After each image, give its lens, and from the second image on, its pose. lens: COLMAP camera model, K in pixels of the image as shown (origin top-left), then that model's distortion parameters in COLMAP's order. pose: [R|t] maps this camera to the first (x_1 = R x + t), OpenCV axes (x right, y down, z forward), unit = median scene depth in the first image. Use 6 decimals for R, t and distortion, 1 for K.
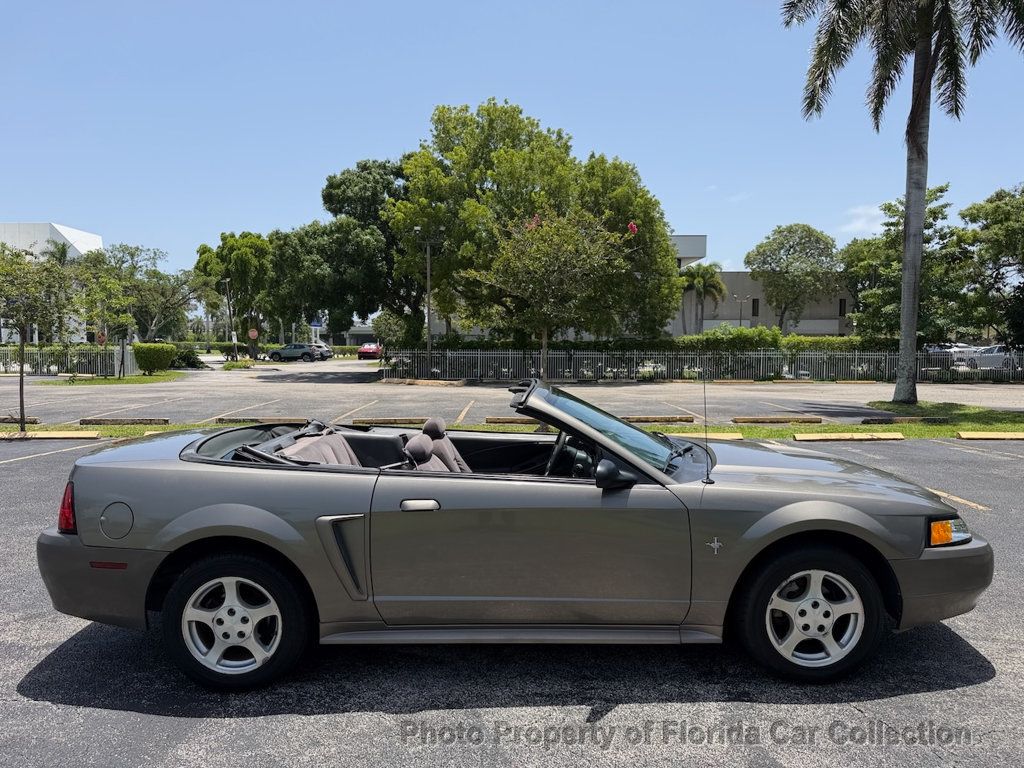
lens RADIAL K [[740.0, 0, 508.2], [0, 740.0, 383.5], [0, 0, 1]] dist [0.027117, -0.032886]
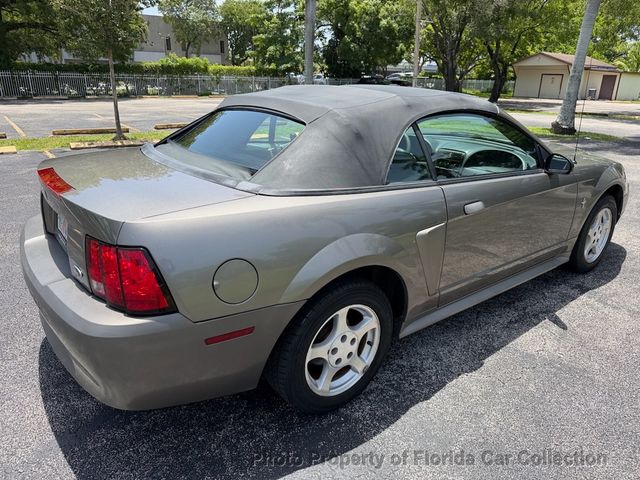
lens RADIAL K [[462.5, 0, 327.4], [0, 462.5, 244.8], [0, 0, 1]] dist [0.027117, -0.032886]
pose [[0.783362, -0.196822, 0.589581, -0.127981], [0.010743, 0.952687, 0.303764, 0.000324], [-0.621473, -0.231623, 0.748413, 0.102756]]
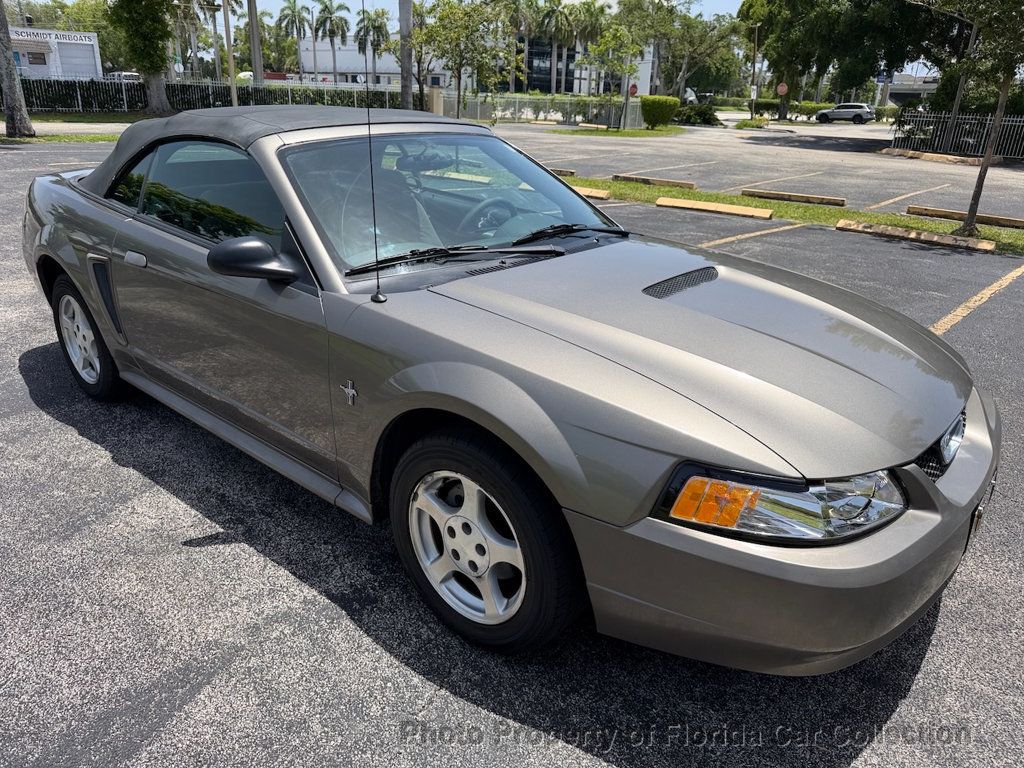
lens RADIAL K [[740.0, 0, 507.8], [0, 740.0, 380.8], [0, 0, 1]] dist [0.027117, -0.032886]
pose [[0.742624, 0.262615, -0.616071, 0.137872], [-0.066284, 0.944214, 0.322594, -0.002082], [0.666421, -0.198731, 0.718603, 0.109548]]
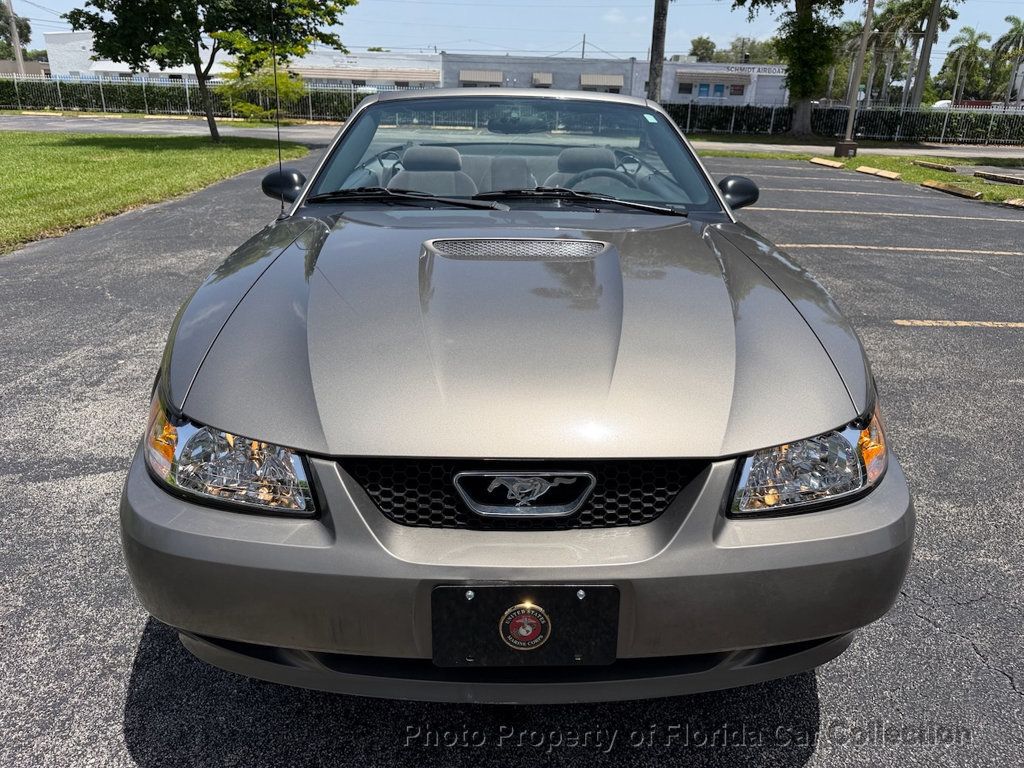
lens RADIAL K [[740.0, 0, 520.2], [0, 740.0, 381.4], [0, 0, 1]] dist [0.027117, -0.032886]
pose [[0.007027, 0.350675, -0.936471, 0.181602], [-0.081788, 0.933558, 0.348971, 0.002207], [0.996625, 0.074140, 0.035241, 0.219357]]
